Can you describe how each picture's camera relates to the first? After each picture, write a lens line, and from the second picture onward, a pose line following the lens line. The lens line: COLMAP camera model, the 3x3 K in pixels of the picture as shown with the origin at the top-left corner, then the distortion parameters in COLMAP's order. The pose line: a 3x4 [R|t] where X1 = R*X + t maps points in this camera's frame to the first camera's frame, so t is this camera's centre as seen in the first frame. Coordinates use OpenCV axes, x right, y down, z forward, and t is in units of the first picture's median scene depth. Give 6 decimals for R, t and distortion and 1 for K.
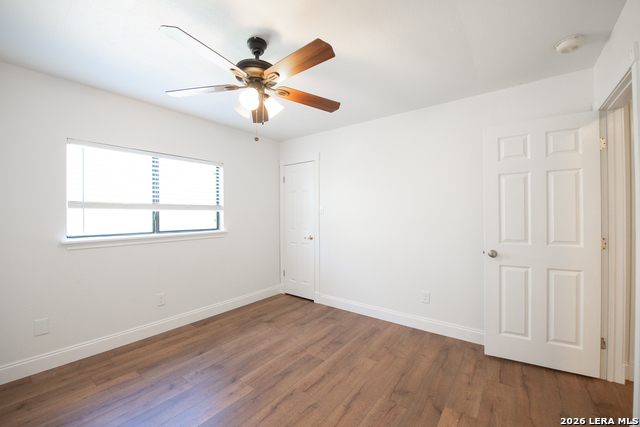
lens RADIAL K [[255.5, 0, 322.2], [0, 255.5, 213.5], [0, 0, 1]] dist [-0.018041, -0.000329]
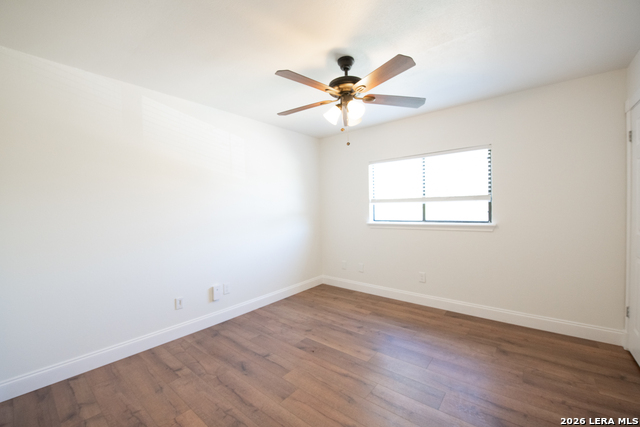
lens RADIAL K [[255.5, 0, 318.5], [0, 255.5, 212.3], [0, 0, 1]] dist [-0.018041, -0.000329]
pose [[-0.025333, 0.020216, -0.999475, 0.555384], [0.020084, 0.999604, 0.019709, -0.000115], [0.999477, -0.019574, -0.025729, 0.533566]]
